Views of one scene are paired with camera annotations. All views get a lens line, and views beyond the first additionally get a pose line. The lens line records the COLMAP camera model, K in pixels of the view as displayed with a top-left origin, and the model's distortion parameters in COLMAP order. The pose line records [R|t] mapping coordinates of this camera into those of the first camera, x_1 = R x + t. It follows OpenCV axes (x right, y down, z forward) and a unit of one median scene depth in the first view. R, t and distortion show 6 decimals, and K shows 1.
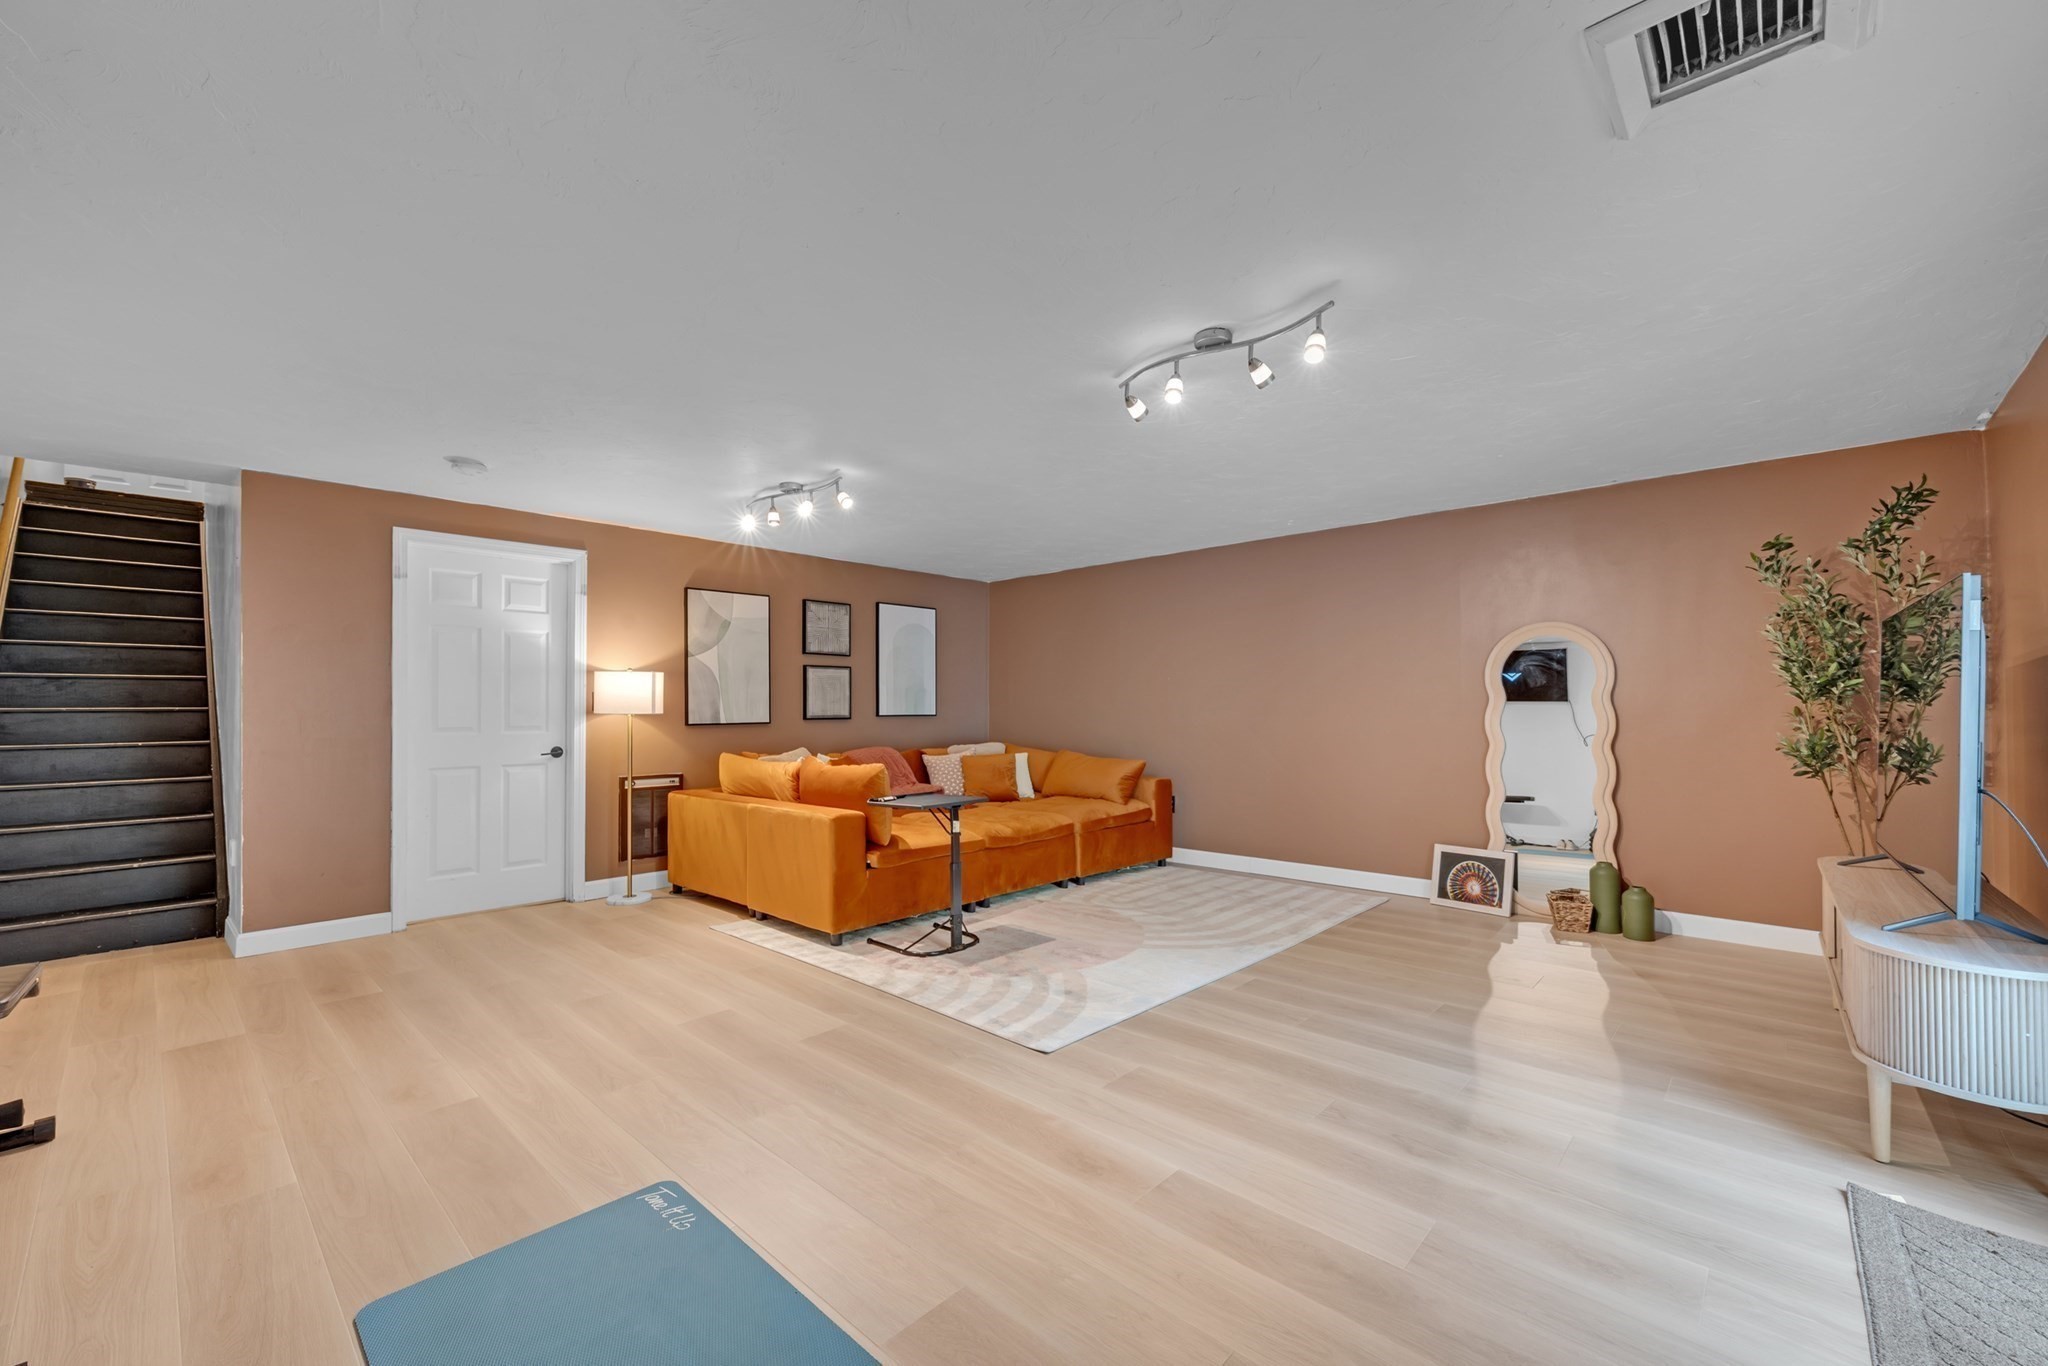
lens RADIAL K [[814.6, 0, 1019.4], [0, 814.6, 706.6], [0, 0, 1]] dist [0.001732, 0.000104]
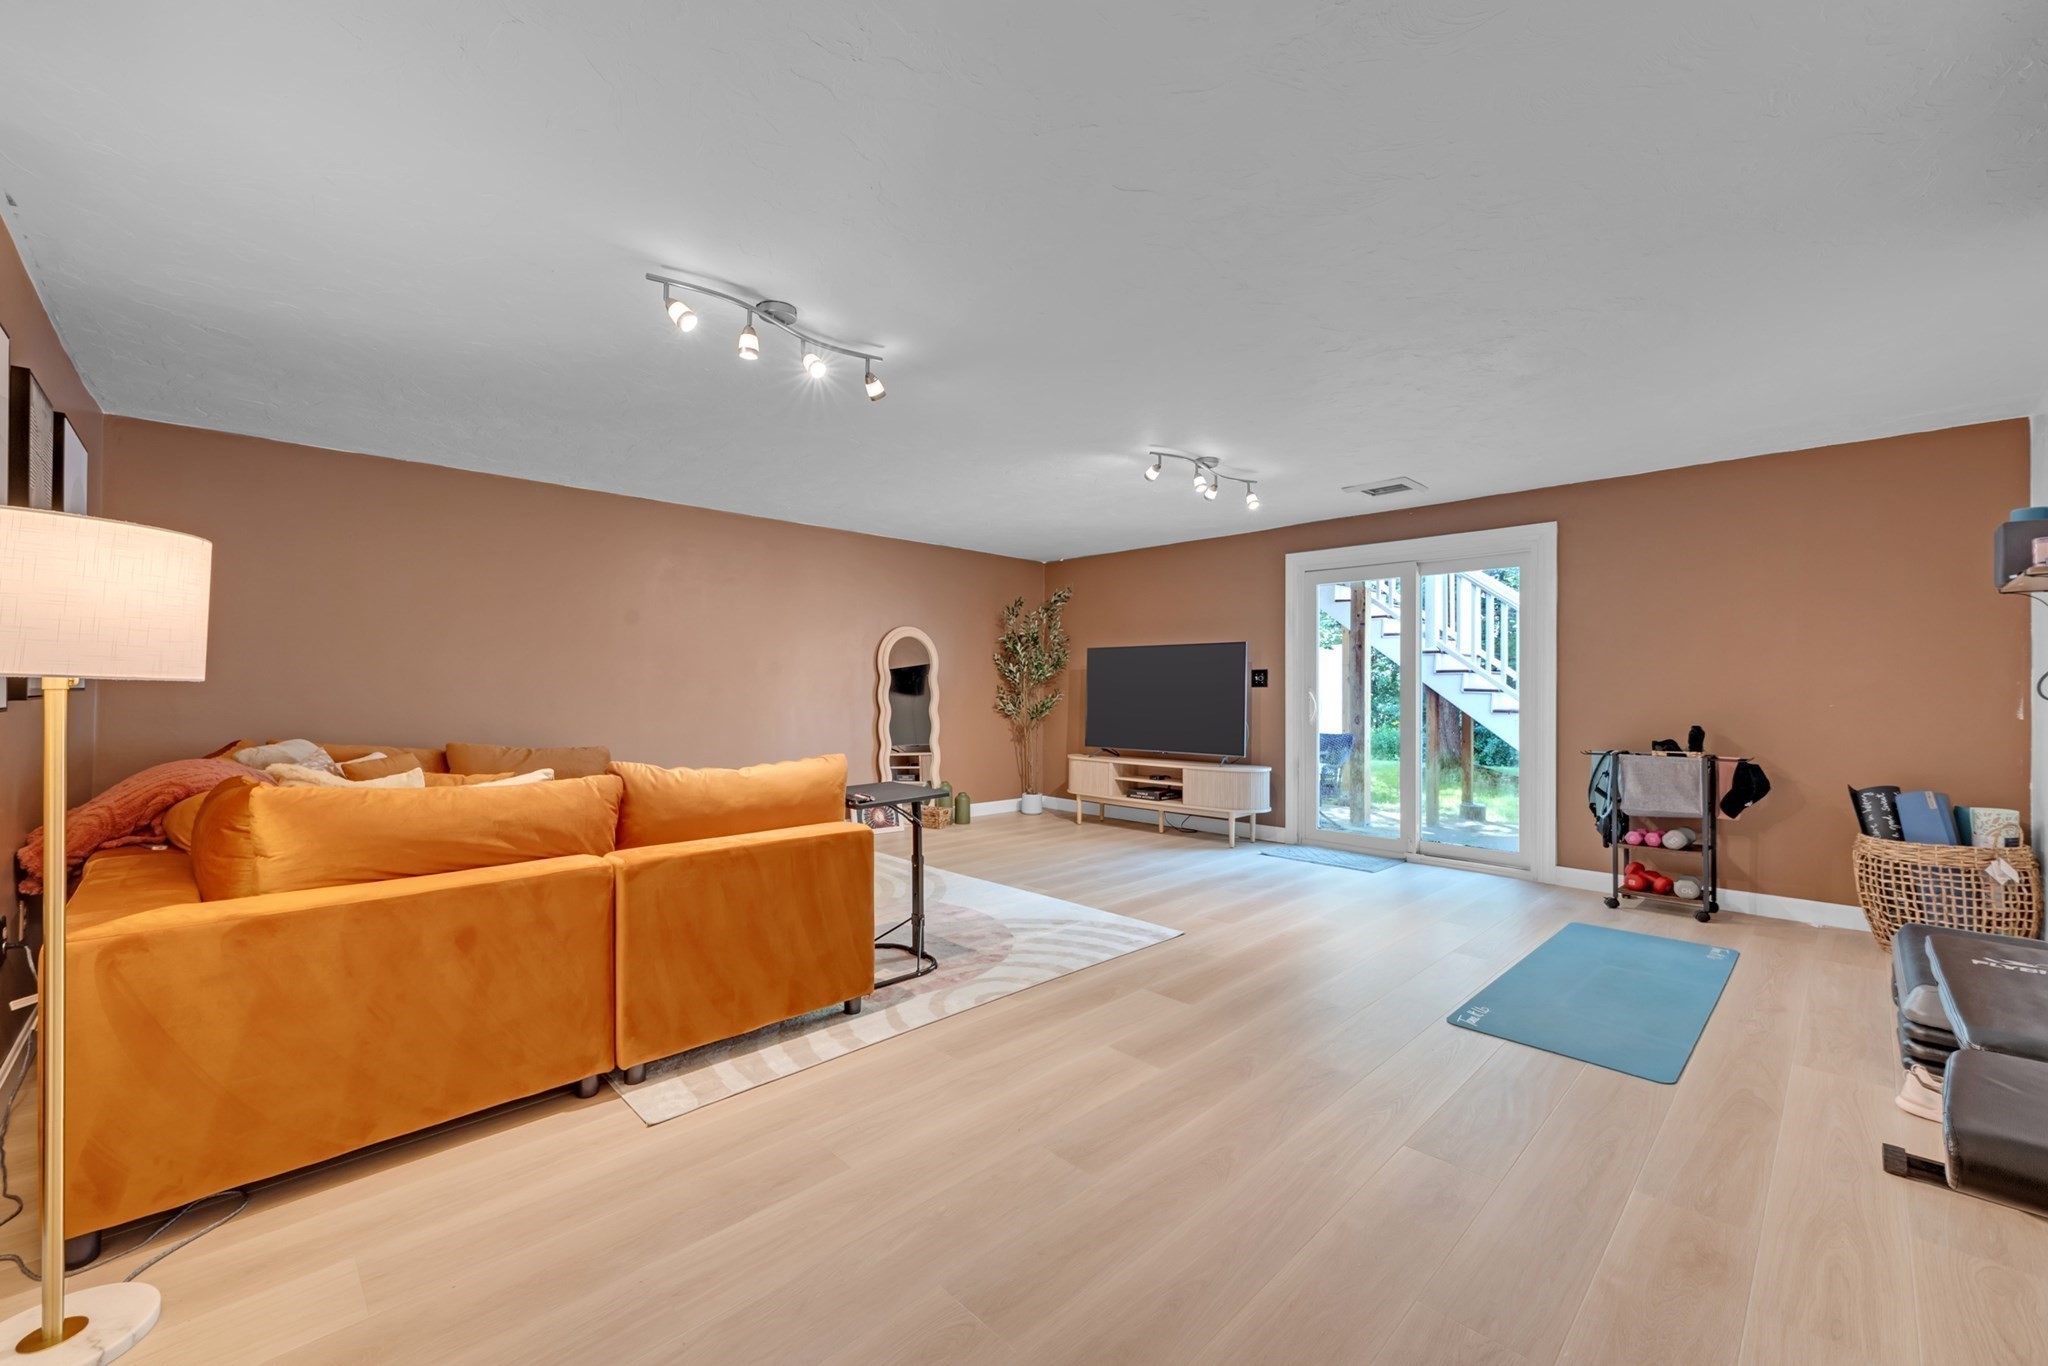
lens RADIAL K [[814.6, 0, 1019.3], [0, 814.6, 679.8], [0, 0, 1]] dist [0.001732, 0.000104]
pose [[0.052830, 0.015788, 0.998479, -1.158632], [-0.008829, 0.999843, -0.015343, 0.020006], [-0.998564, -0.008005, 0.052961, 1.033265]]
